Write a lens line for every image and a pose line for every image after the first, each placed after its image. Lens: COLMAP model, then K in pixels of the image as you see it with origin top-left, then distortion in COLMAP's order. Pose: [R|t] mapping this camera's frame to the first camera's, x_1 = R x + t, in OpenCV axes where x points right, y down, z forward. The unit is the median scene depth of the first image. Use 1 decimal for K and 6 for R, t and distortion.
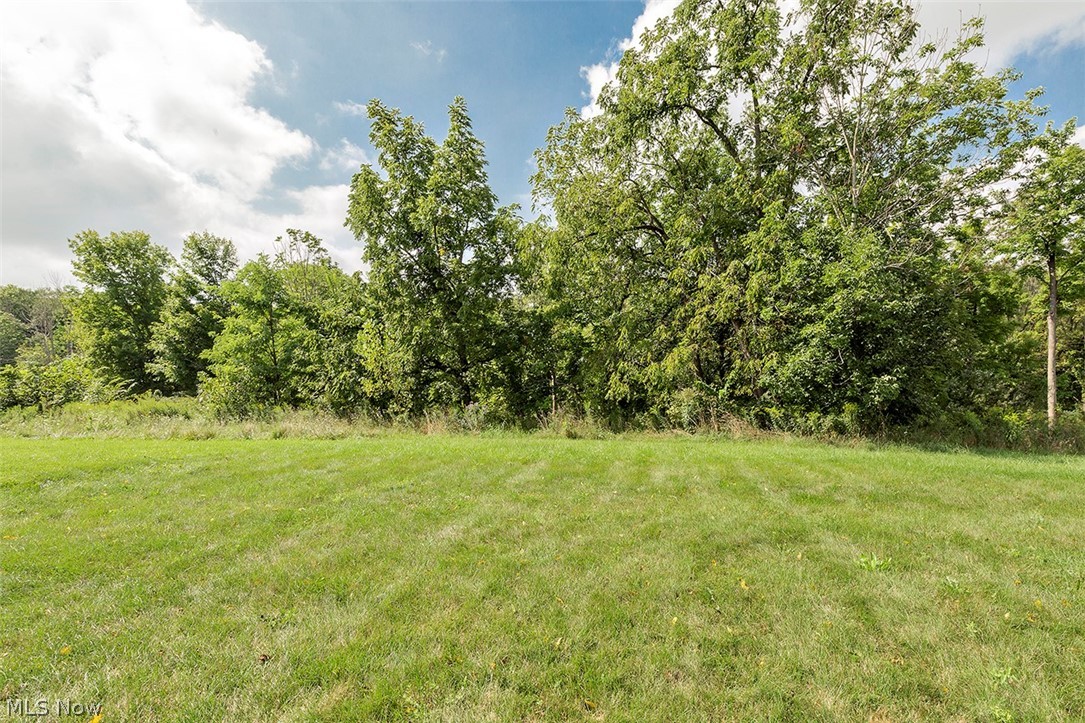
lens RADIAL K [[526.9, 0, 542.5], [0, 526.9, 361.5], [0, 0, 1]] dist [0.000939, -0.000022]
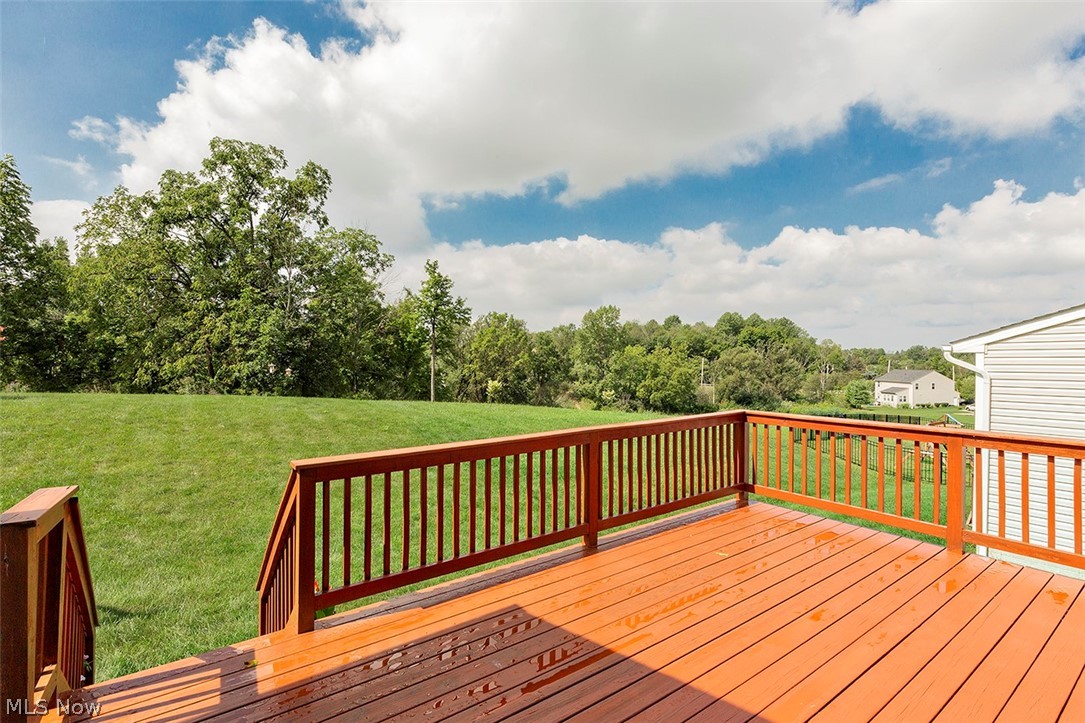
lens RADIAL K [[506.3, 0, 539.7], [0, 506.3, 350.8], [0, 0, 1]] dist [-0.033490, 0.000192]
pose [[0.683571, 0.088285, 0.724525, -0.112511], [-0.046154, 0.995899, -0.077808, 0.024860], [-0.728423, 0.019748, 0.684843, -0.784823]]
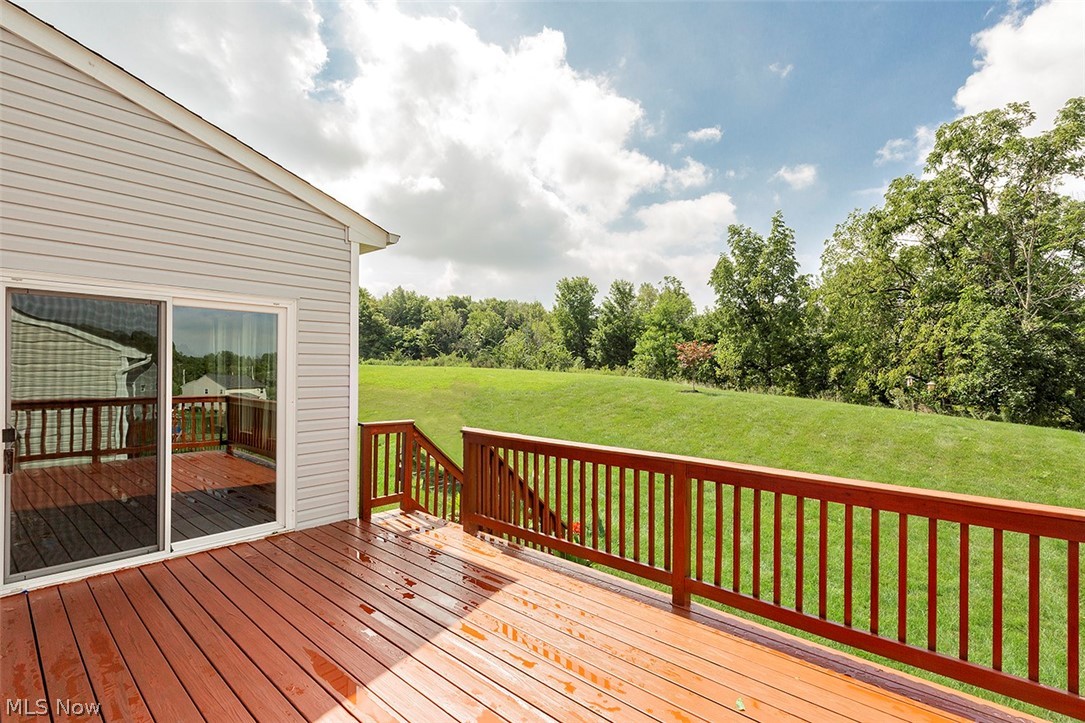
lens RADIAL K [[529.7, 0, 549.7], [0, 529.7, 366.8], [0, 0, 1]] dist [0.004161, 0.000786]
pose [[0.840276, 0.087203, -0.535100, 0.174545], [-0.079420, 0.996131, 0.037620, 0.000266], [0.536310, 0.010886, 0.843951, -0.842910]]
